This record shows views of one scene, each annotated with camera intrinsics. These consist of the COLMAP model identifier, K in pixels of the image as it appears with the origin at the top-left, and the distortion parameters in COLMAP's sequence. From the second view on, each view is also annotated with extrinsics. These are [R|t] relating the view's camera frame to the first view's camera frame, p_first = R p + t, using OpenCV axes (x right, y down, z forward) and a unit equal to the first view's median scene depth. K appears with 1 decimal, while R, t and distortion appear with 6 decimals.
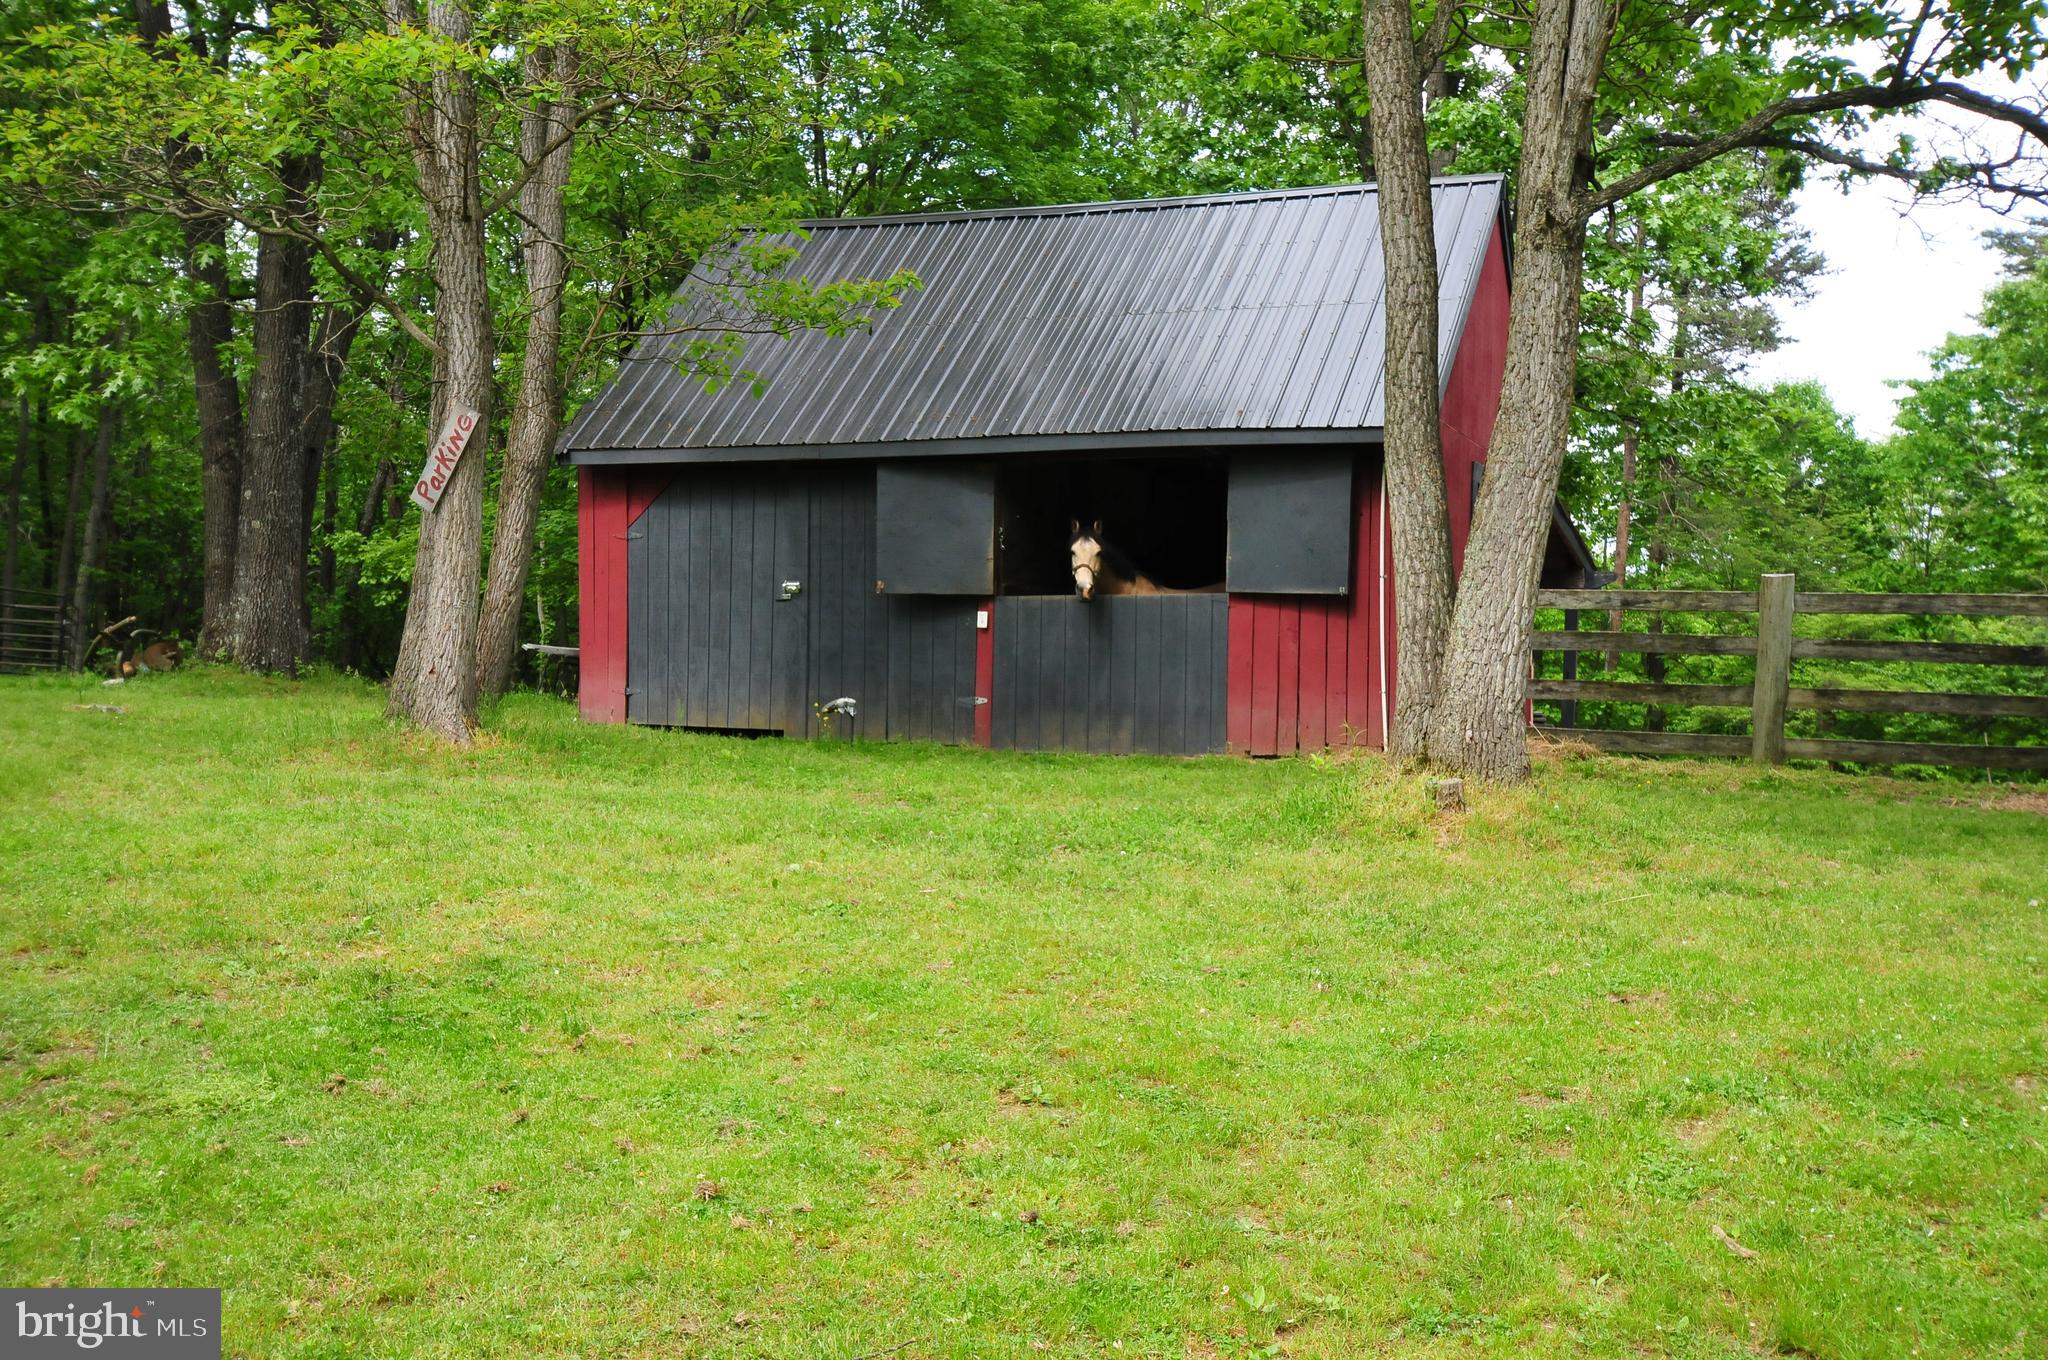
lens RADIAL K [[2112.5, 0, 1024.0], [0, 2112.5, 680.0], [0, 0, 1]] dist [0.005750, 0.003270]
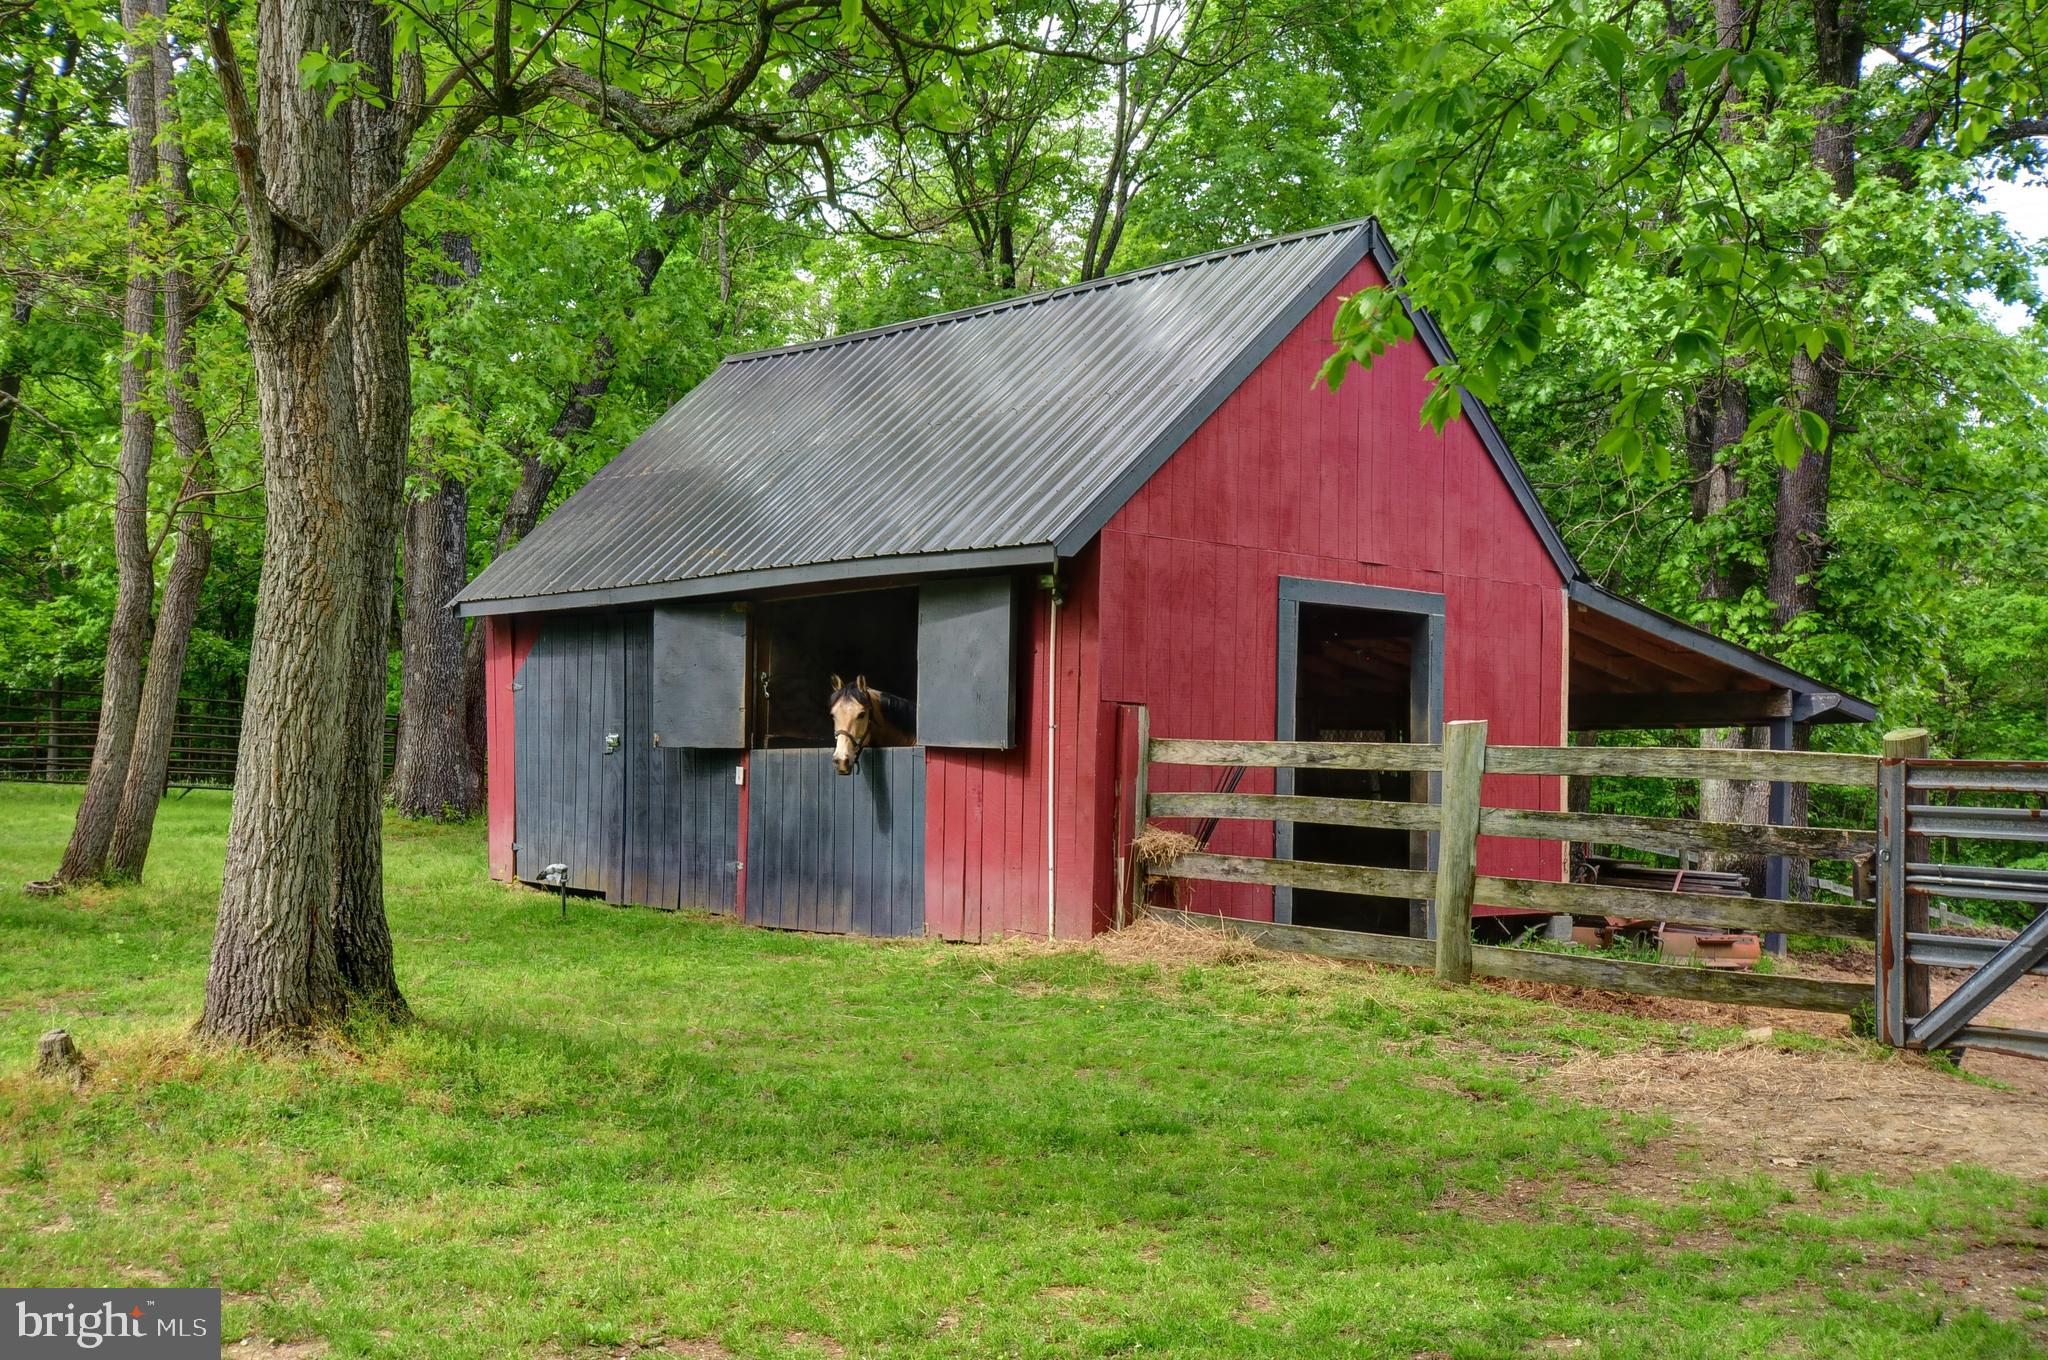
lens RADIAL K [[2112.5, 0, 1024.0], [0, 2112.5, 680.0], [0, 0, 1]] dist [0.005750, 0.003270]
pose [[0.887951, -0.022057, -0.459408, 0.503150], [-0.001045, 0.998750, -0.049971, -0.024437], [0.459936, 0.044852, 0.886819, 0.255148]]
